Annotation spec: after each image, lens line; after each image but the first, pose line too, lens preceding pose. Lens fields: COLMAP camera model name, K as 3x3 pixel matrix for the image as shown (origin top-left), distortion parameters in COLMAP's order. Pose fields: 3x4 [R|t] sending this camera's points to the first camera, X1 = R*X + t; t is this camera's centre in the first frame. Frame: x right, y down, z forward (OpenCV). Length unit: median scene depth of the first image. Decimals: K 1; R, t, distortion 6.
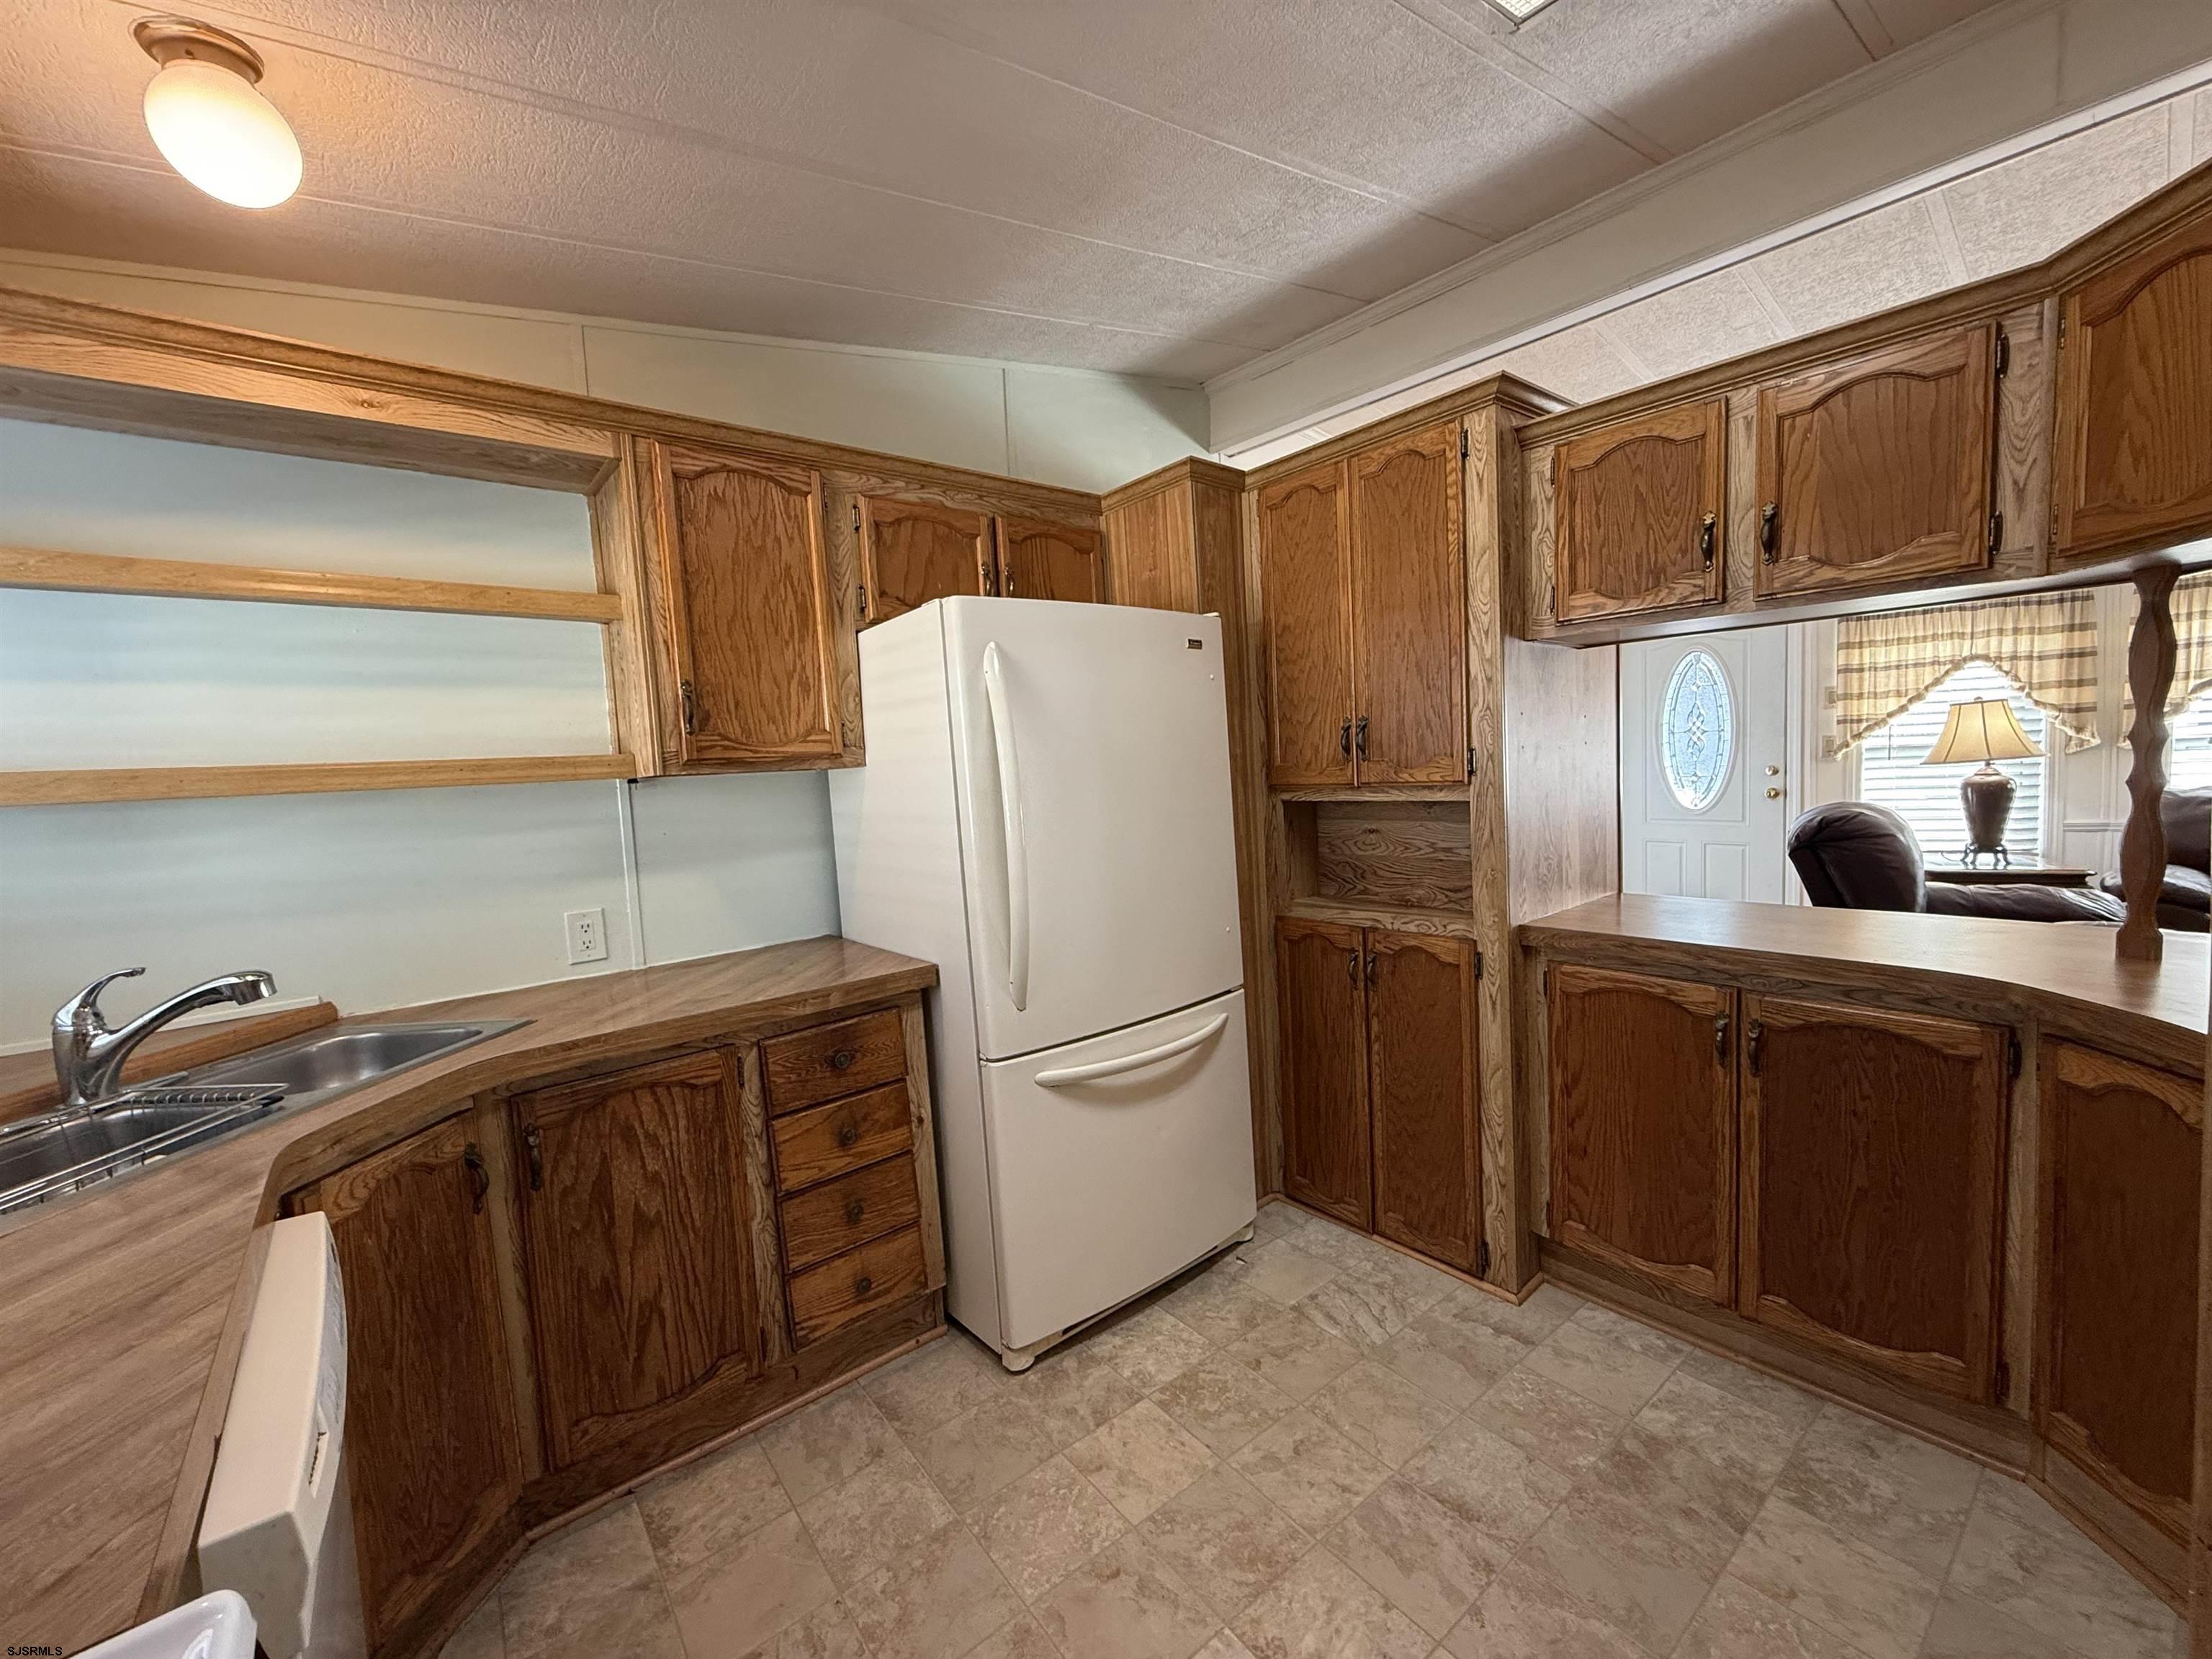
lens RADIAL K [[879.8, 0, 1100.8], [0, 879.8, 831.0], [0, 0, 1]] dist [-0.000418, 0.000027]
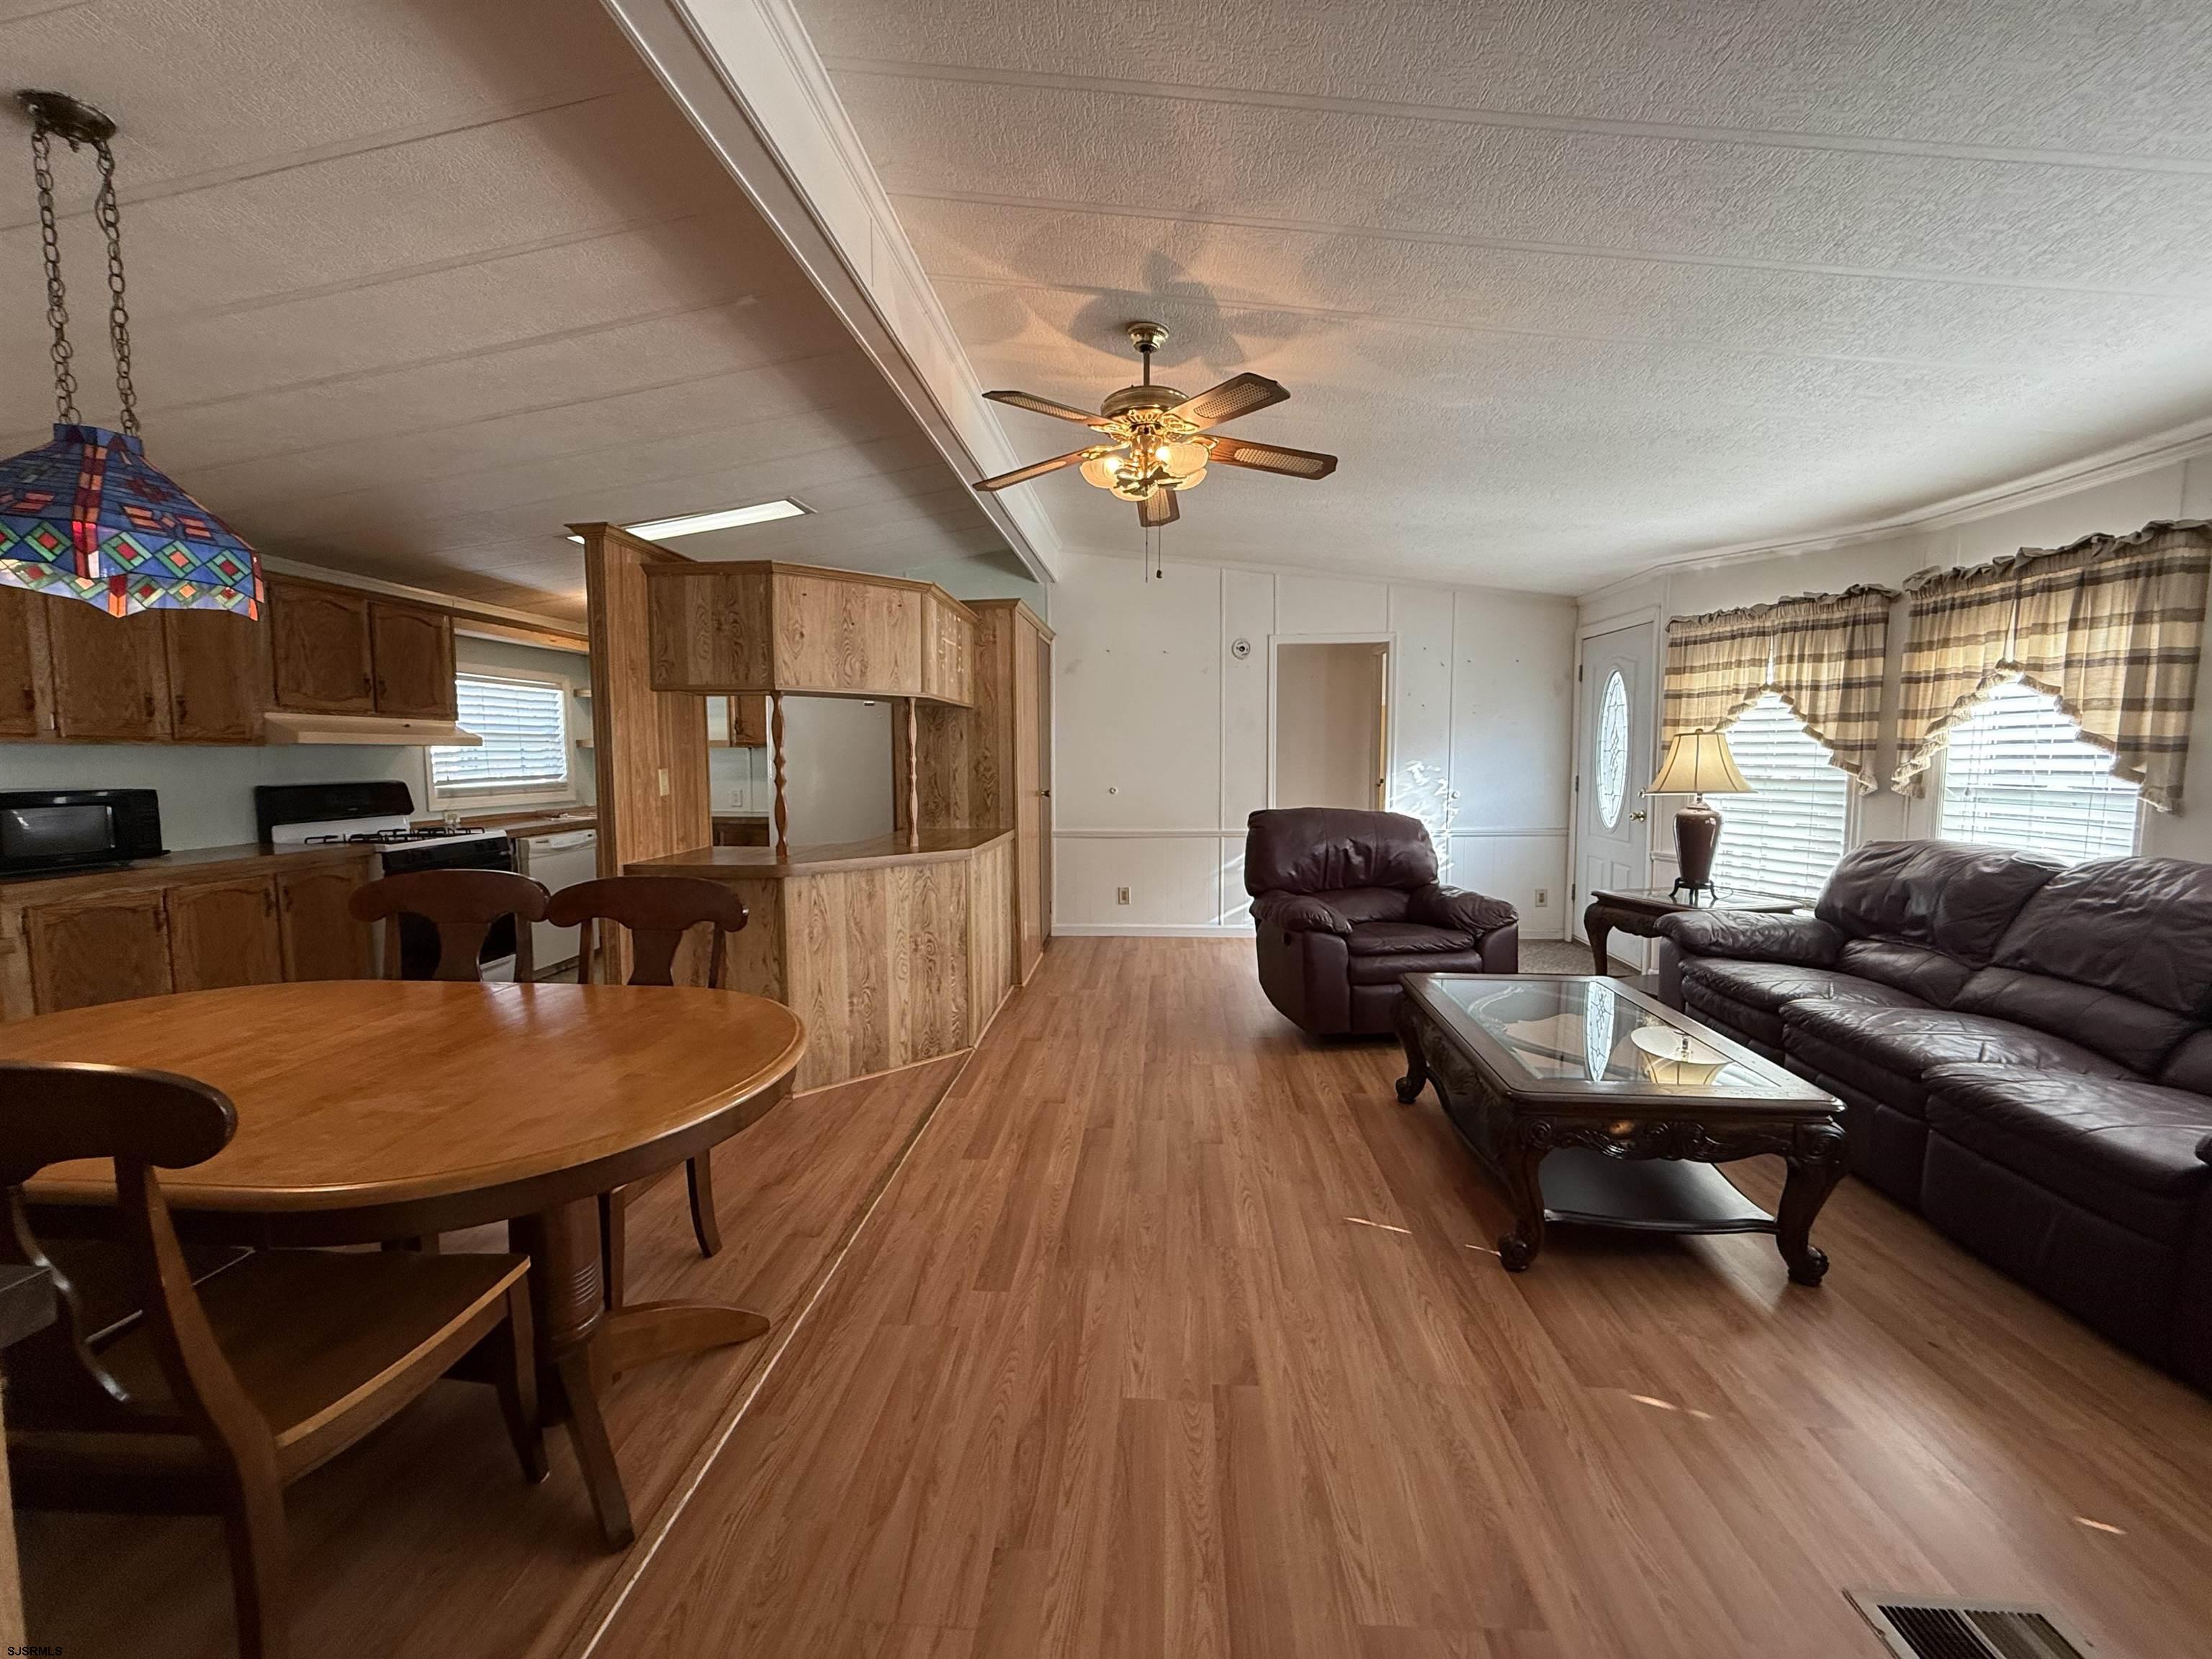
lens RADIAL K [[879.8, 0, 1101.8], [0, 879.8, 829.4], [0, 0, 1]] dist [-0.000418, 0.000027]
pose [[0.719426, 0.111816, -0.685509, 2.500123], [-0.091608, 0.993610, 0.065931, -0.093019], [0.688501, 0.015366, 0.725073, -0.358615]]
